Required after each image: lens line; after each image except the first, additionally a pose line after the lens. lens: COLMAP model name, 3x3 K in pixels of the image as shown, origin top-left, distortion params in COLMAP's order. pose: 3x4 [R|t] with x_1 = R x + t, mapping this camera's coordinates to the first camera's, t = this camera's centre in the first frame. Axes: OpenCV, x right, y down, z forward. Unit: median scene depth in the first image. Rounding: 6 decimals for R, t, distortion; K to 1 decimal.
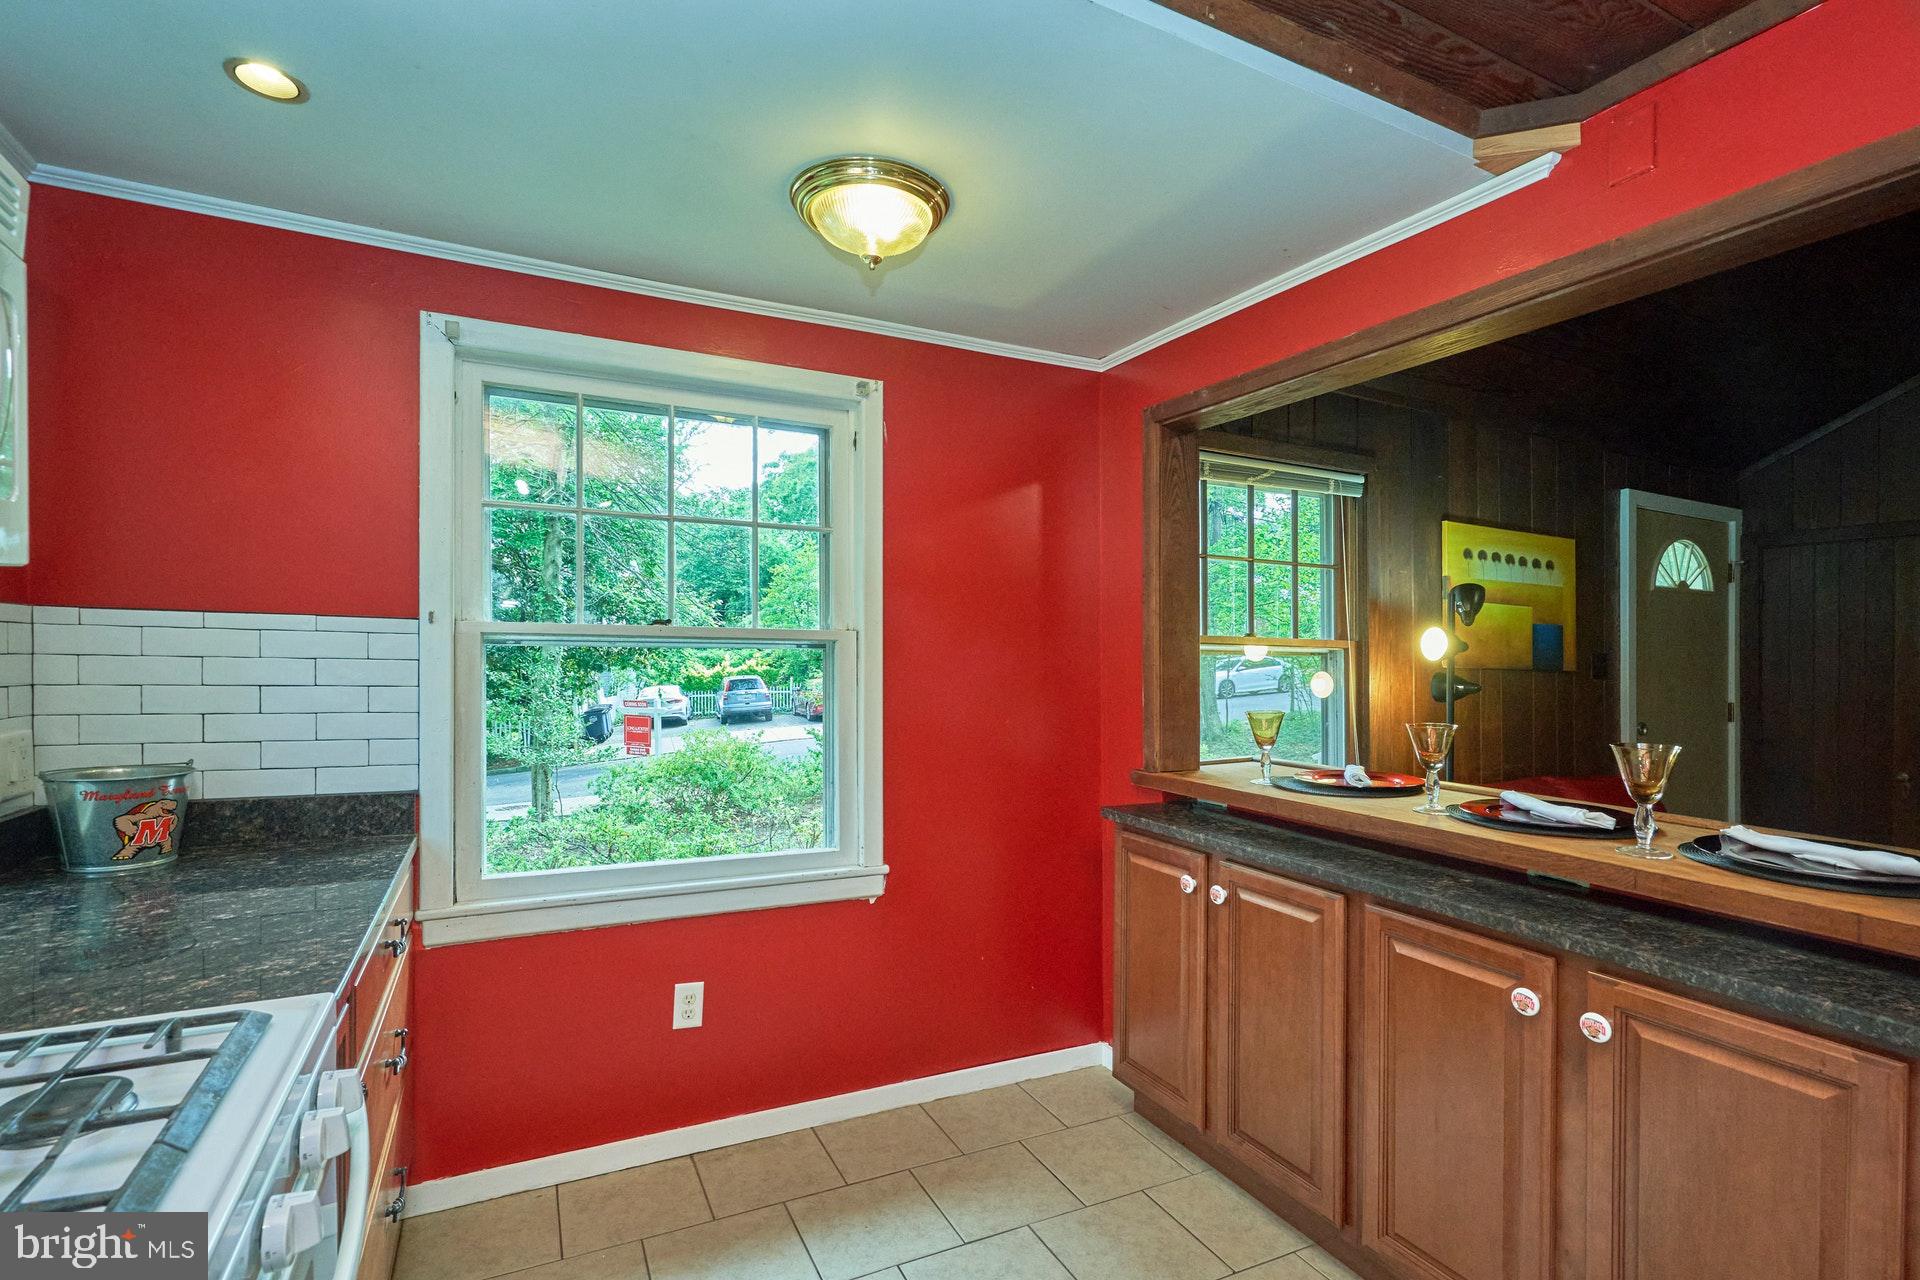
lens RADIAL K [[895.1, 0, 963.6], [0, 895.1, 675.4], [0, 0, 1]] dist [0.000161, 0.002222]
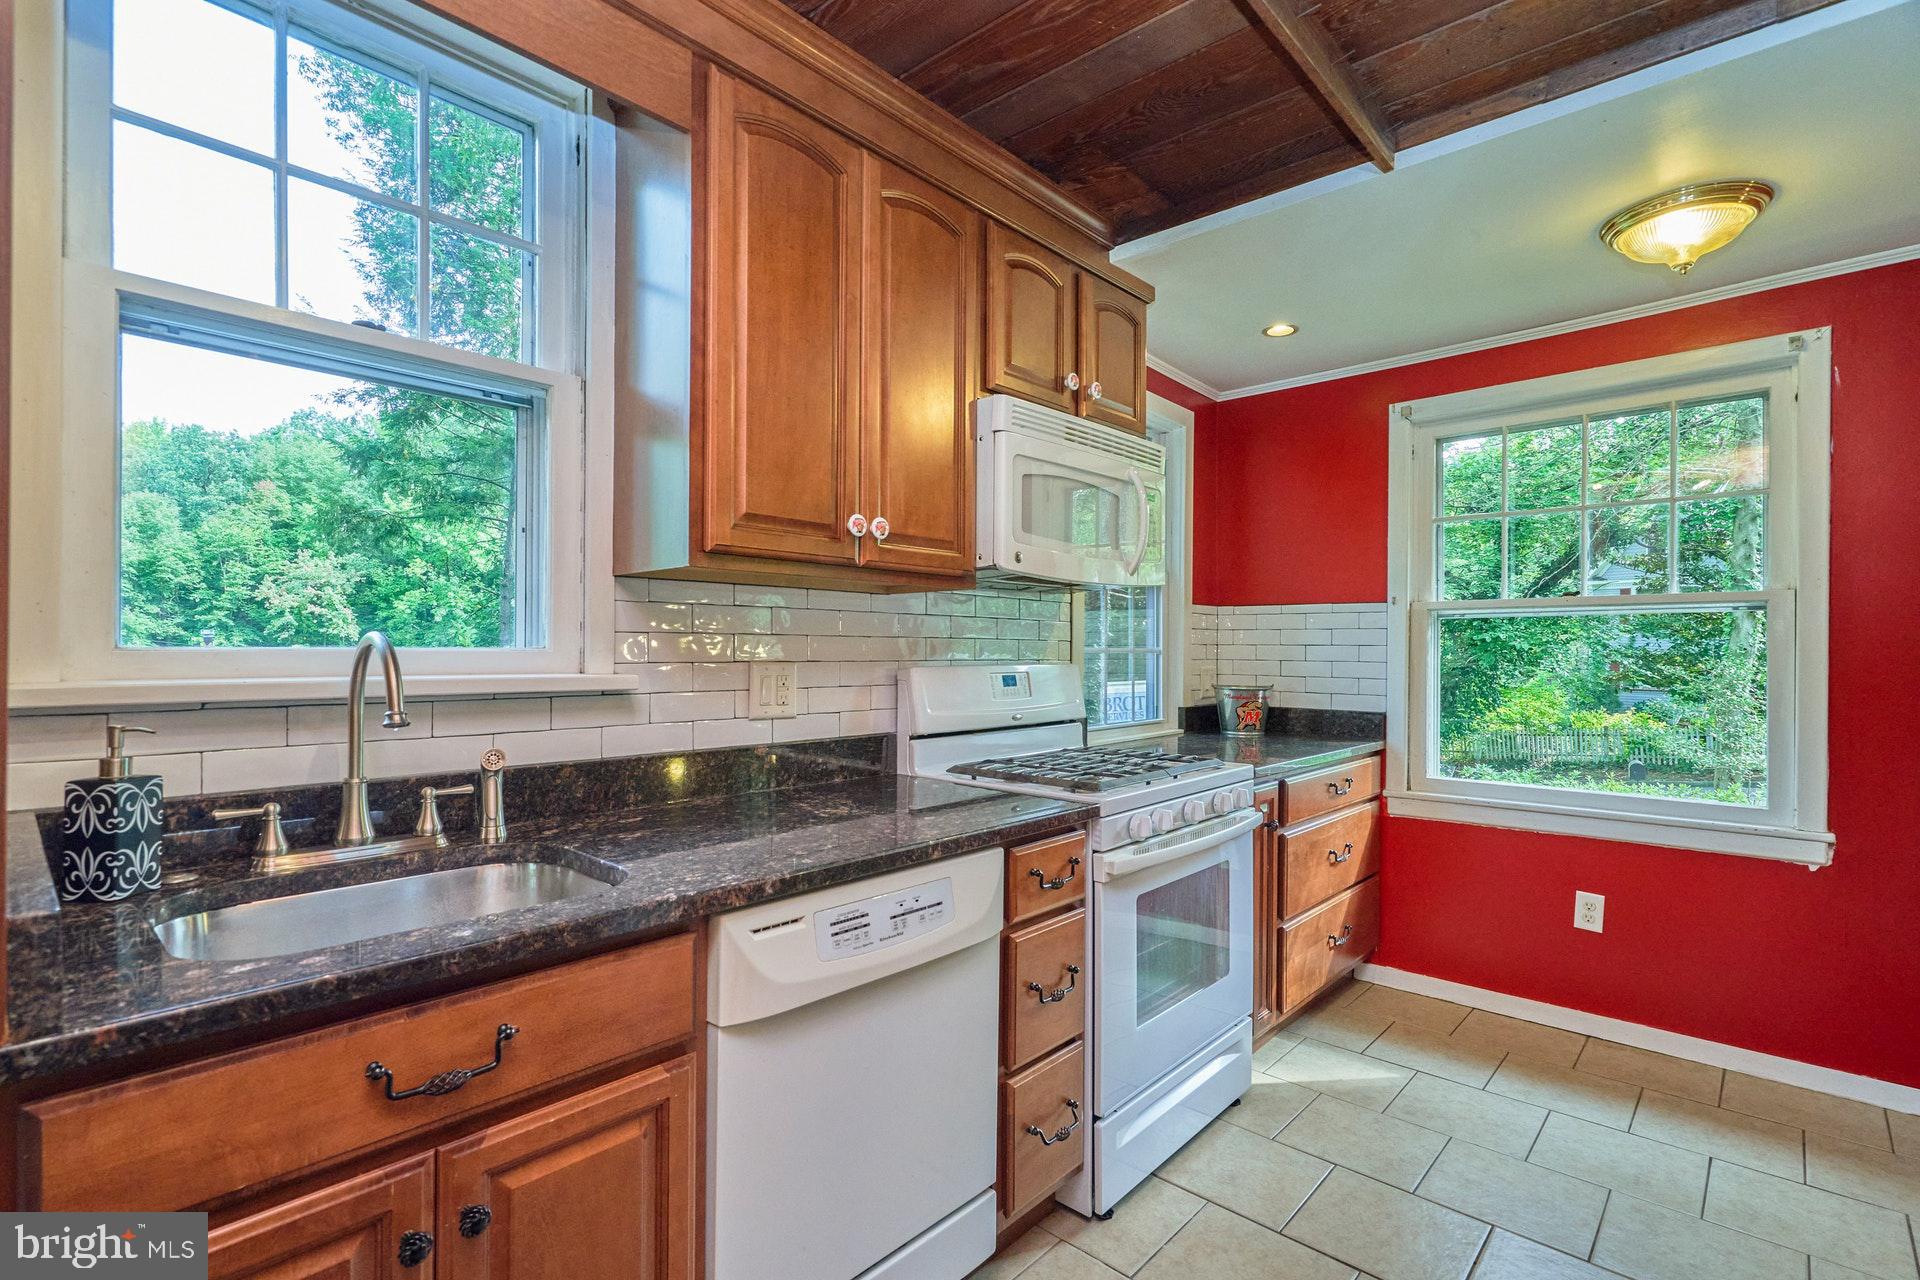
lens RADIAL K [[895.1, 0, 953.6], [0, 895.1, 646.8], [0, 0, 1]] dist [0.000161, 0.002222]
pose [[0.355376, -0.015757, -0.934591, 0.539979], [-0.015875, 0.999612, -0.022890, 0.057964], [0.934589, 0.022971, 0.354988, -0.238466]]
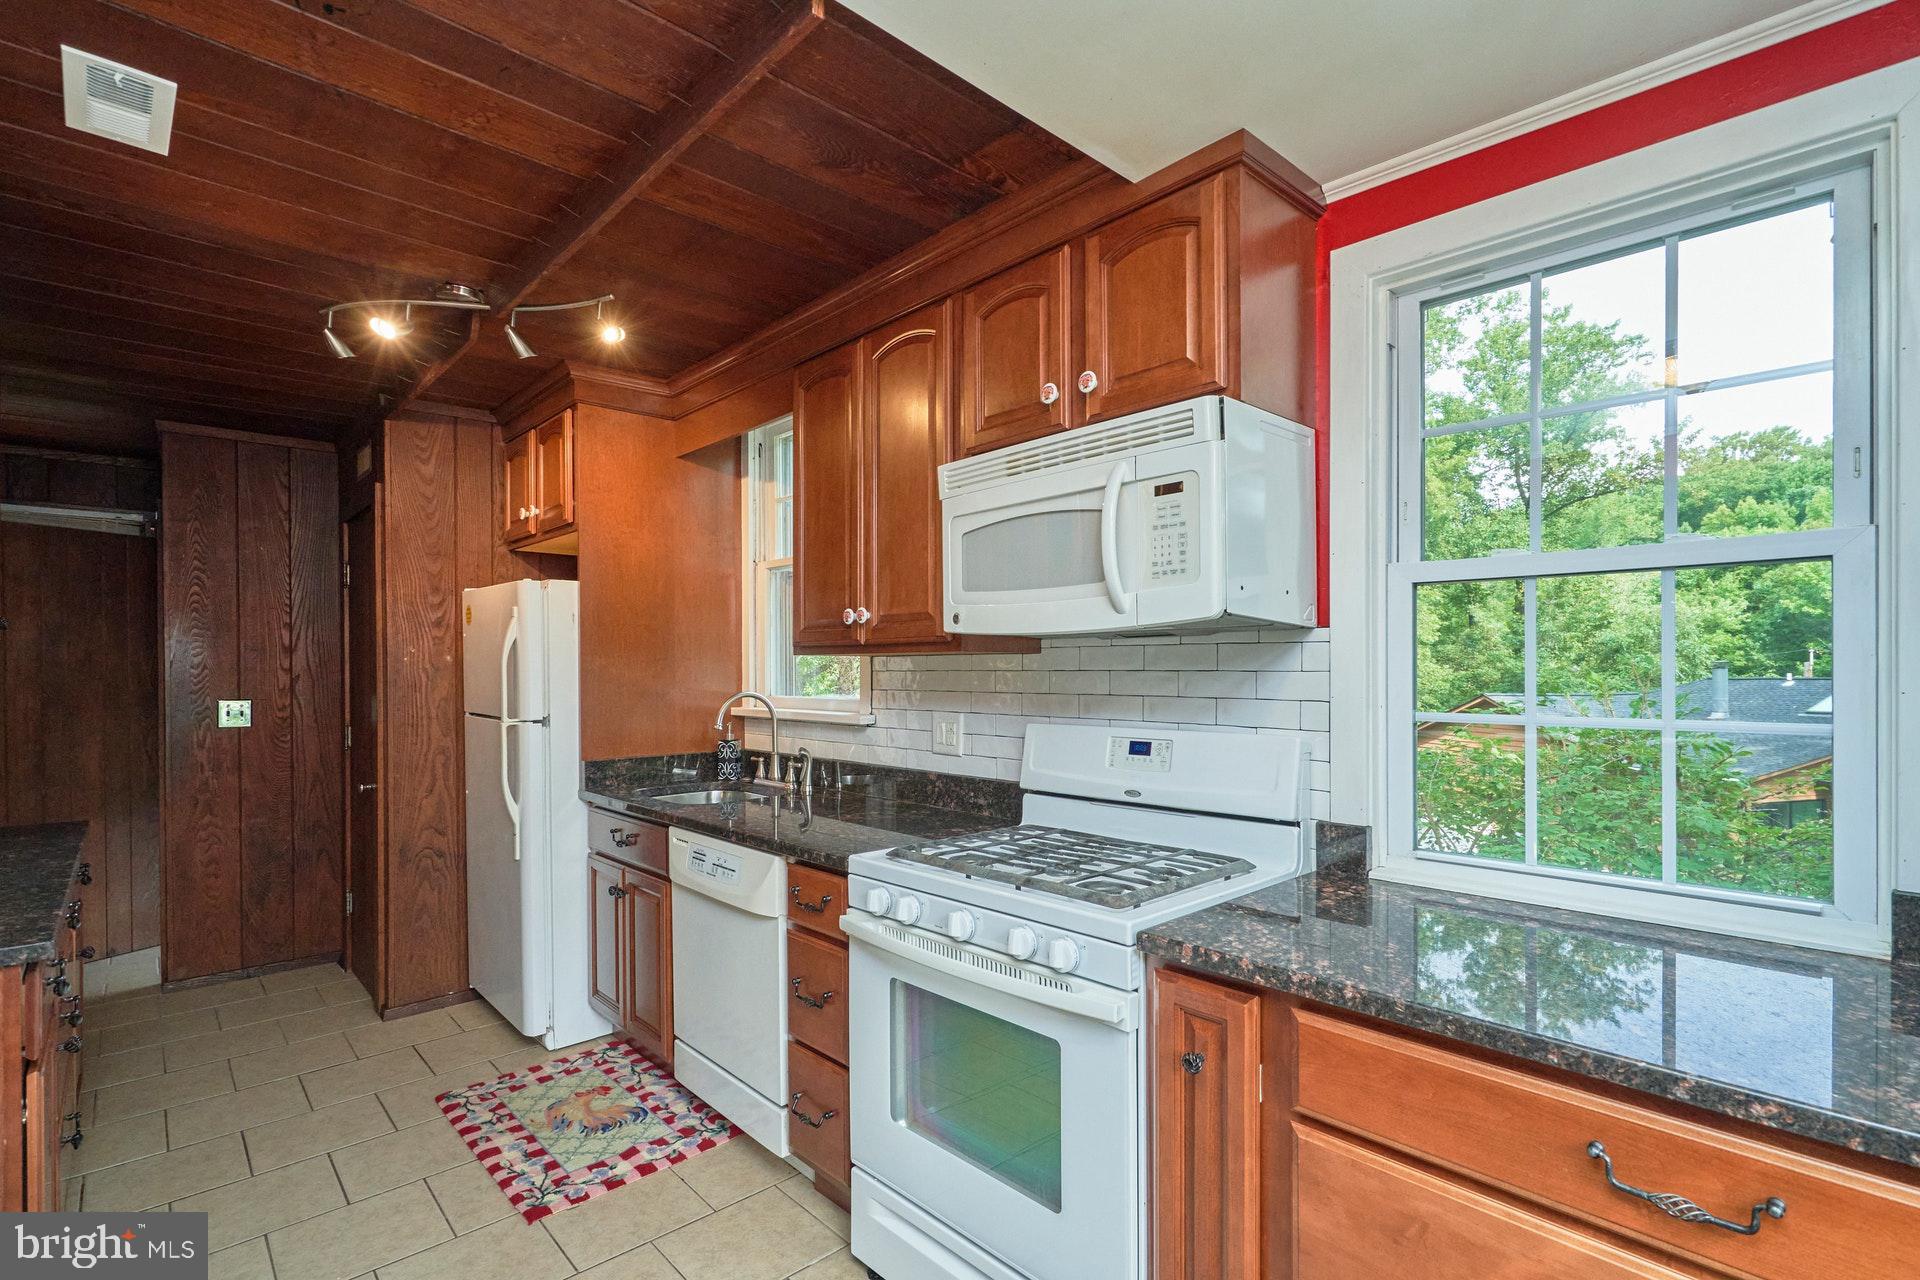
lens RADIAL K [[895.1, 0, 978.1], [0, 895.1, 664.5], [0, 0, 1]] dist [0.000161, 0.002222]
pose [[-0.958016, -0.011155, -0.286498, -0.051957], [-0.013992, 0.999871, 0.007857, -0.016431], [0.286374, 0.011536, -0.958049, 1.045613]]
